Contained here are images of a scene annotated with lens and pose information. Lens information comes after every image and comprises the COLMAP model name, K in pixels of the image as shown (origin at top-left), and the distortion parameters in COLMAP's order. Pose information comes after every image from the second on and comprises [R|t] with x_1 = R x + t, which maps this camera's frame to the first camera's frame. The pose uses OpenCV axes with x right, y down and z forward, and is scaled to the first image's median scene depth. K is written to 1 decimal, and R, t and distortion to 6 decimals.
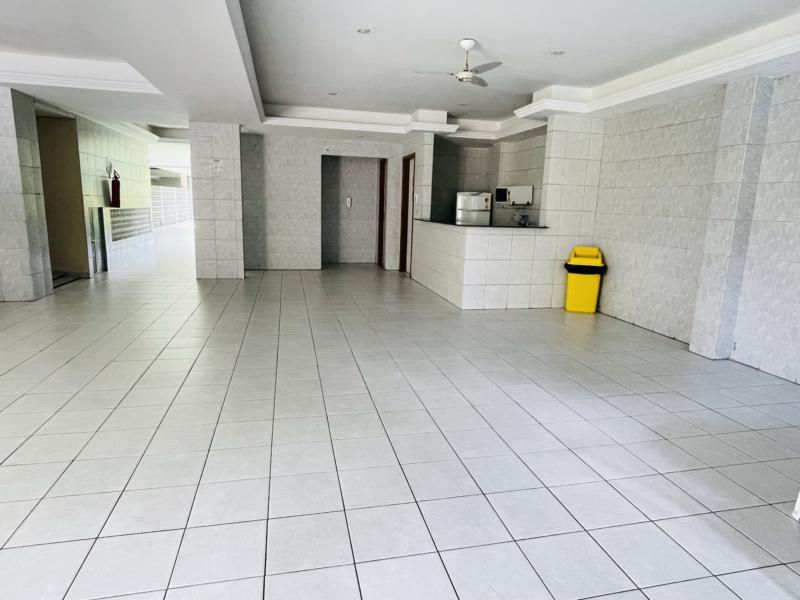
lens RADIAL K [[487.0, 0, 400.3], [0, 487.0, 300.4], [0, 0, 1]] dist [0.000206, -0.004049]
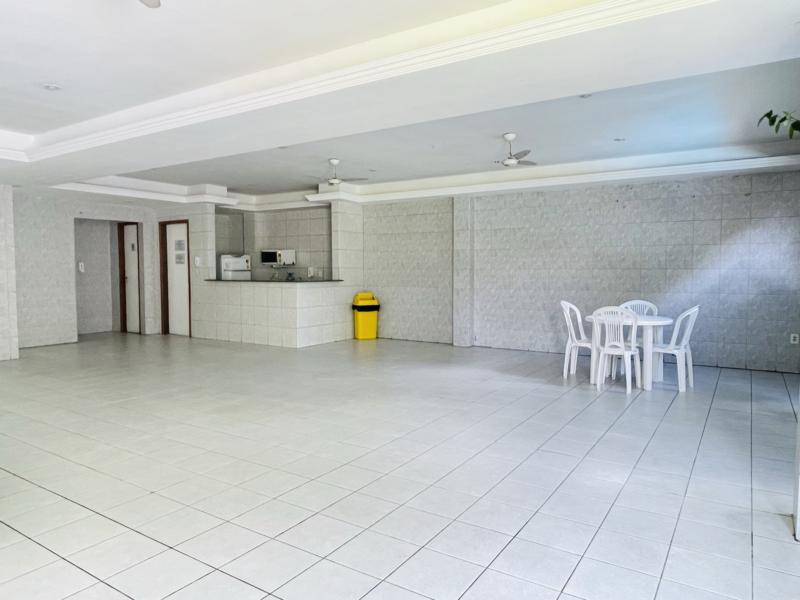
lens RADIAL K [[537.4, 0, 400.0], [0, 537.4, 297.6], [0, 0, 1]] dist [0.005636, -0.001270]
pose [[0.721454, -0.070898, 0.688824, -0.602043], [0.158323, 0.985284, -0.064411, 0.020718], [-0.674121, 0.155526, 0.722062, -0.187315]]
